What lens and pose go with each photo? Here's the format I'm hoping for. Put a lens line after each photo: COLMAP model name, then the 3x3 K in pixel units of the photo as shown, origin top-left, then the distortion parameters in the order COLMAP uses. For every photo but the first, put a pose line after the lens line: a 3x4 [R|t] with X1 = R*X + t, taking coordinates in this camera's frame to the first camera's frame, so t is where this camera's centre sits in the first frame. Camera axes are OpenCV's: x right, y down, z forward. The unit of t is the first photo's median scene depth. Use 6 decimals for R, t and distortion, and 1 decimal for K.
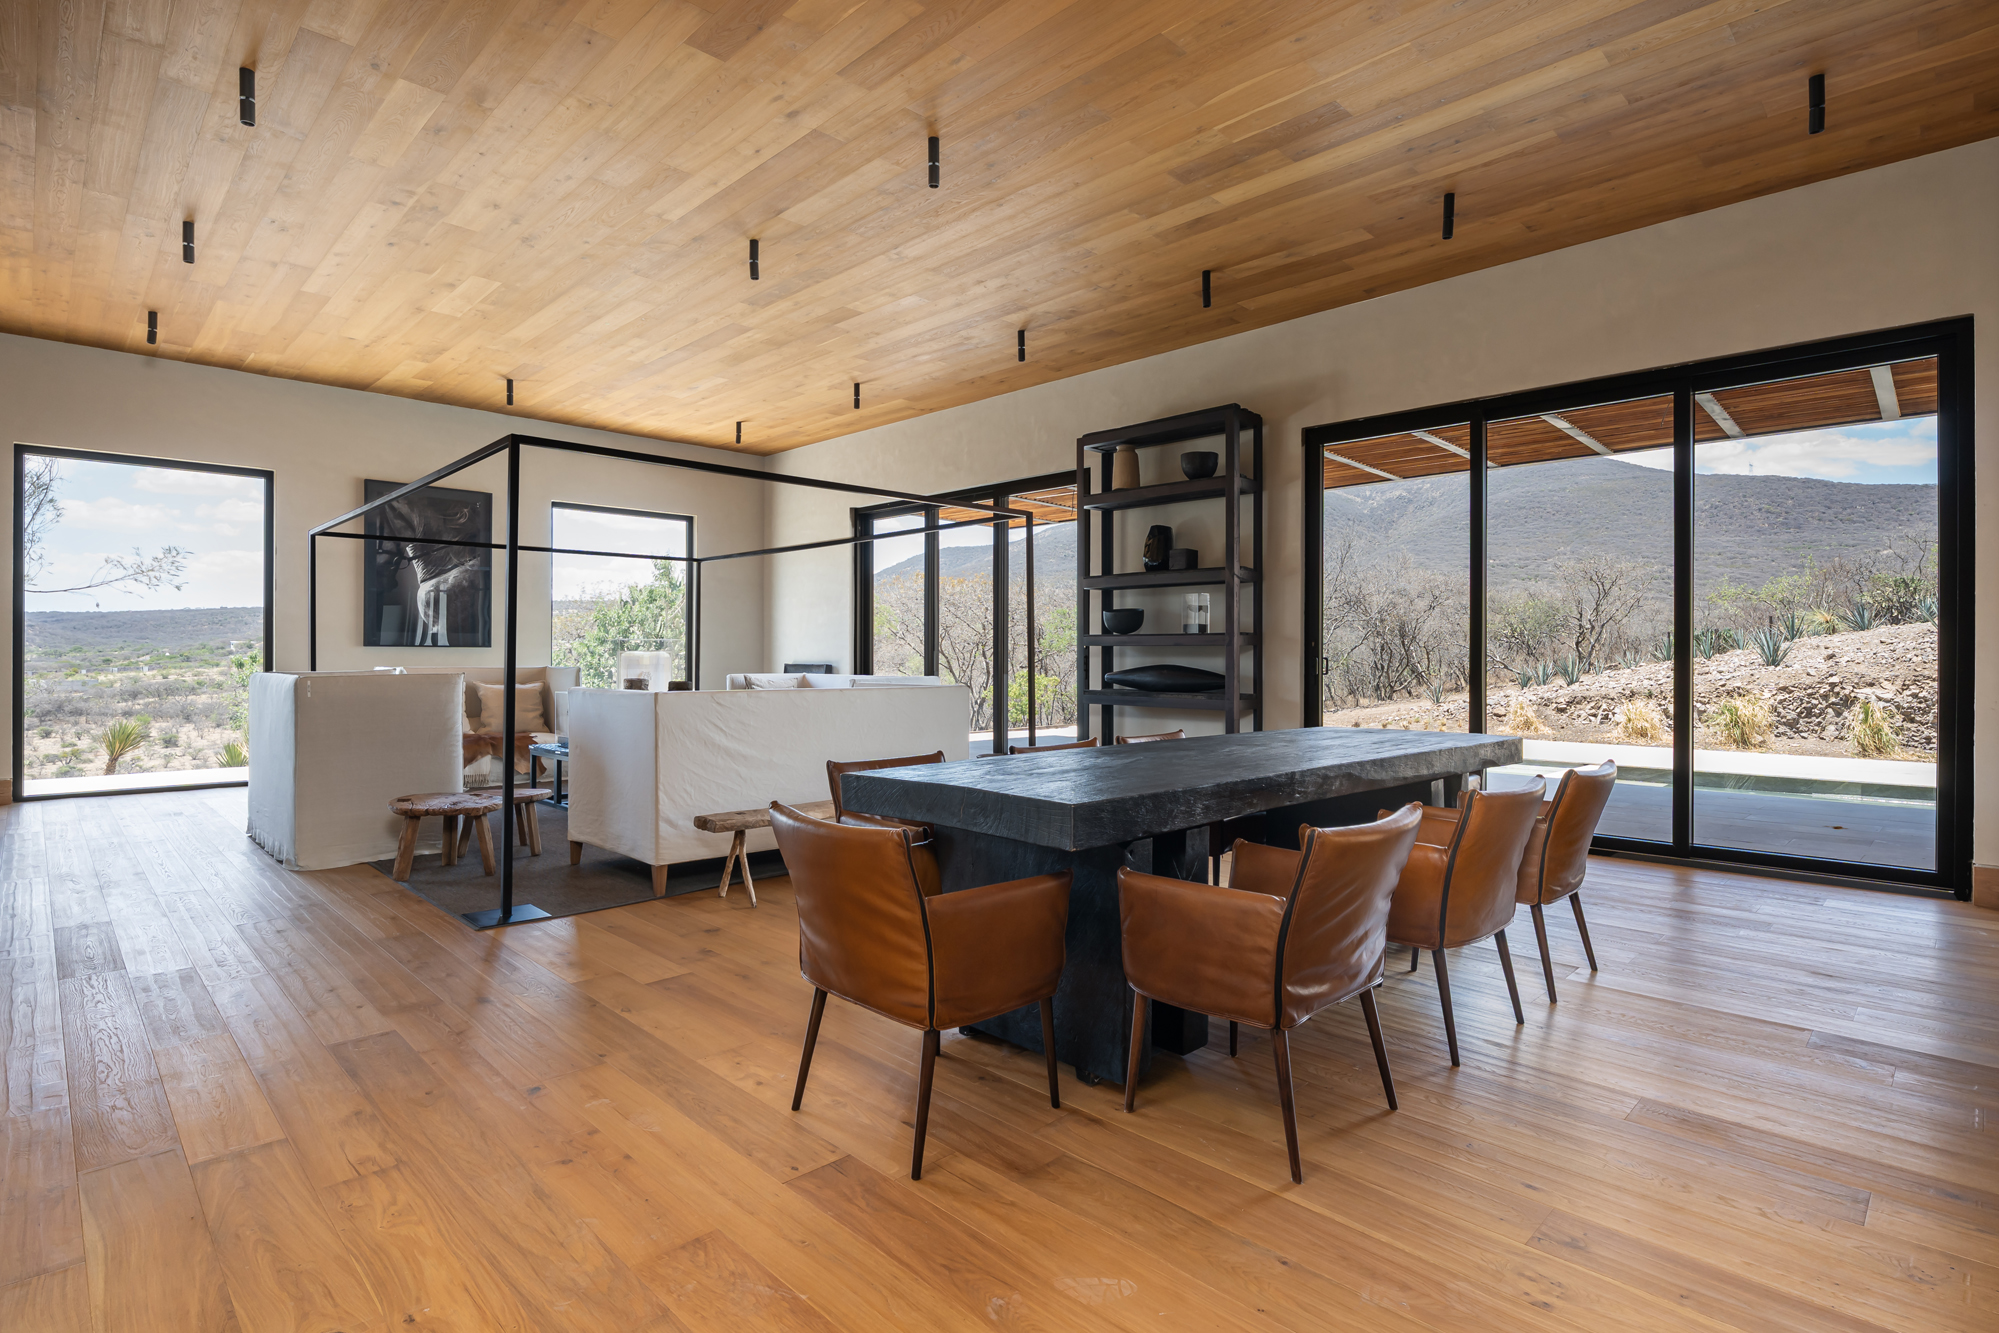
lens RADIAL K [[966.1, 0, 968.7], [0, 966.1, 657.3], [0, 0, 1]] dist [-0.018687, 0.000327]
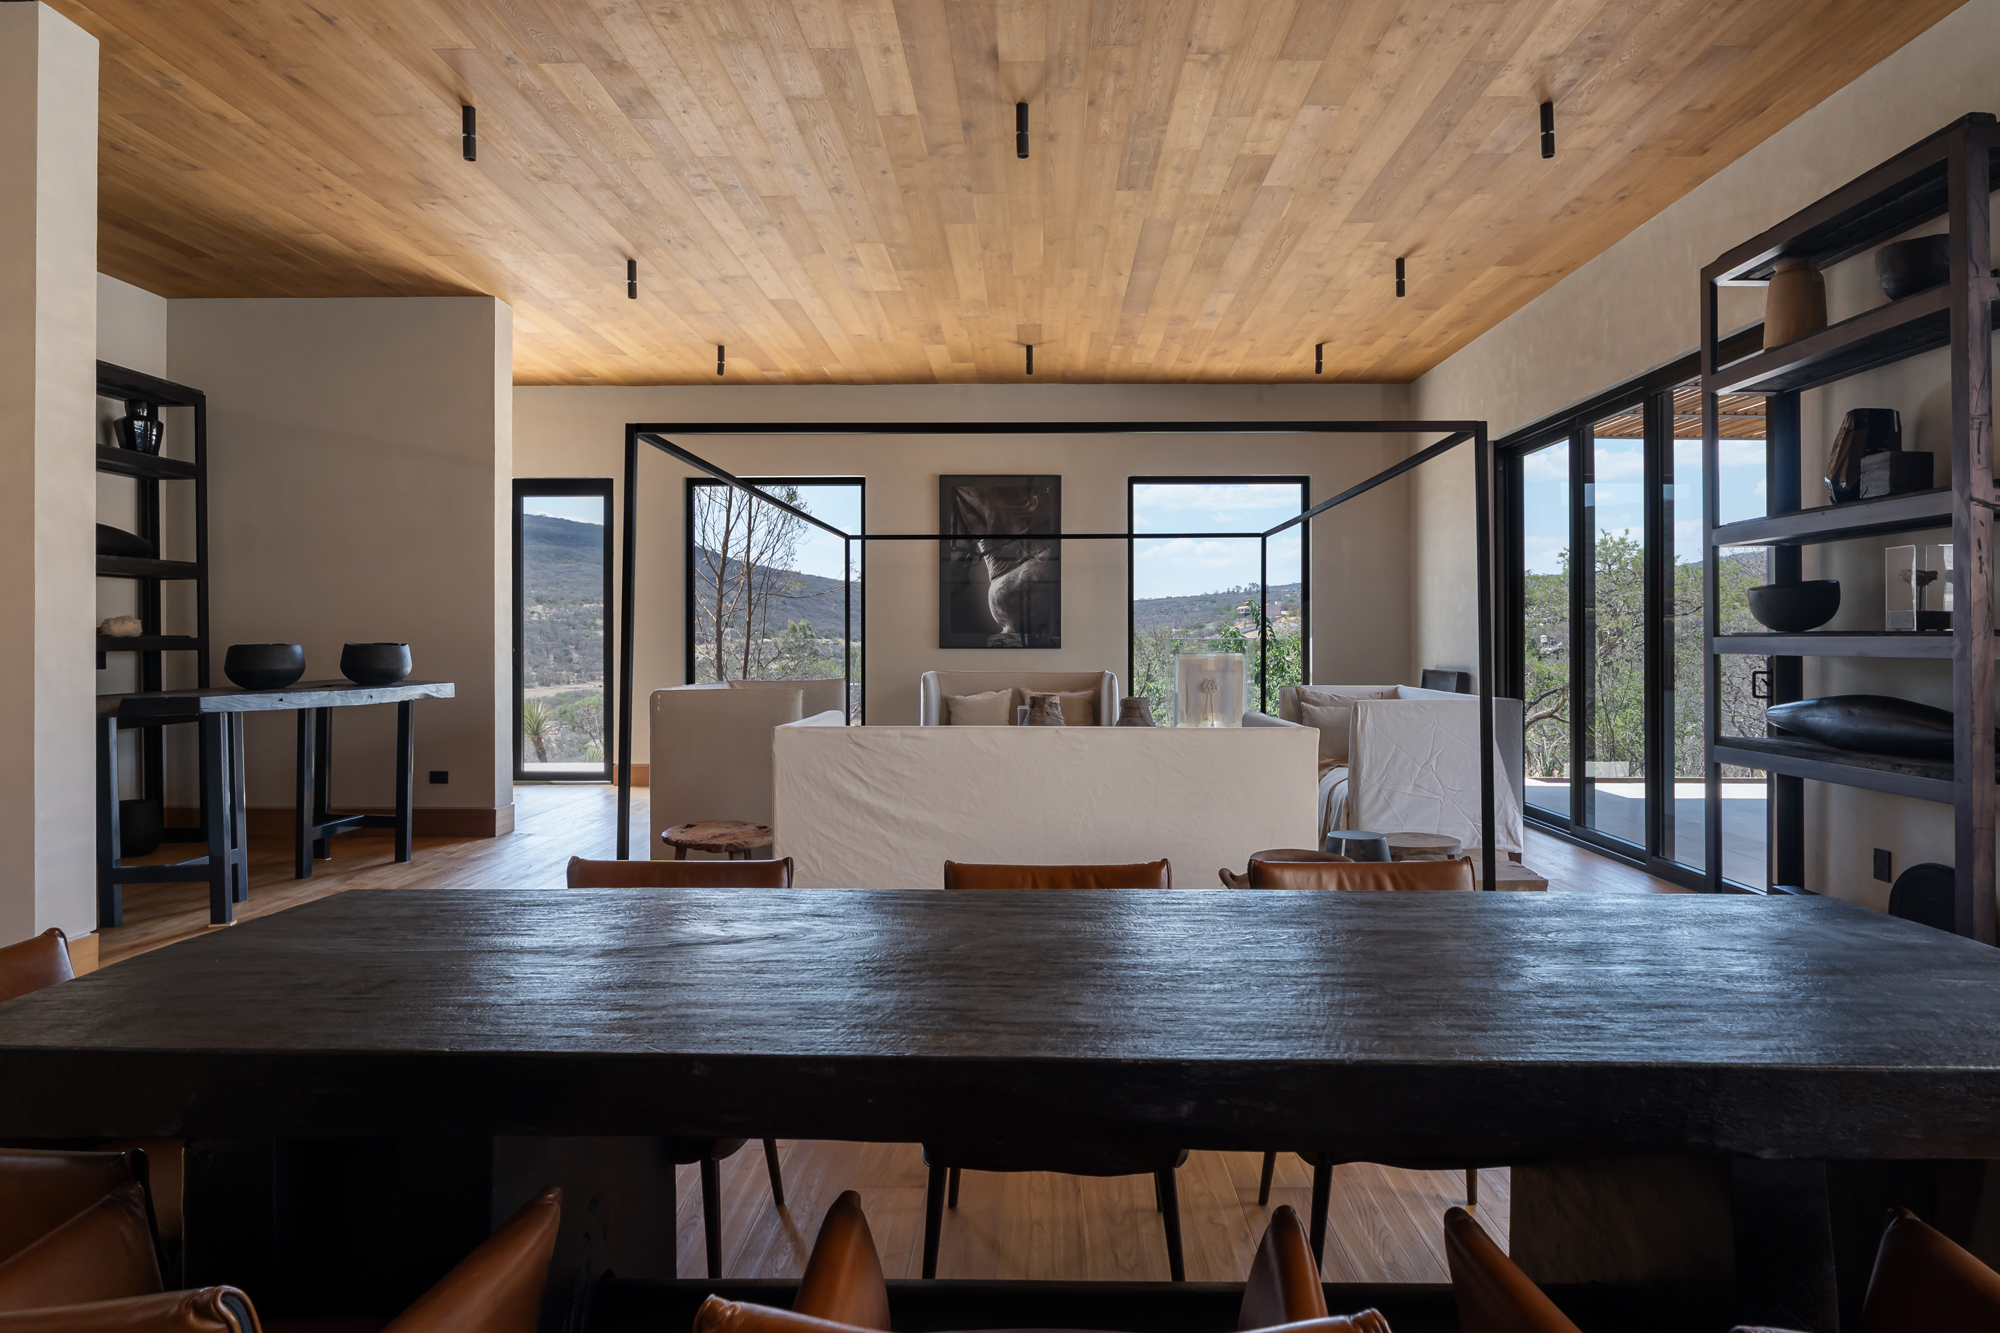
lens RADIAL K [[1138.0, 0, 1091.8], [0, 1138.0, 642.6], [0, 0, 1]] dist [-0.015483, 0.001547]
pose [[0.723730, -0.002273, -0.690080, 0.280949], [0.004005, 0.999992, 0.000907, -0.018296], [0.690072, -0.003421, 0.723733, 0.285574]]
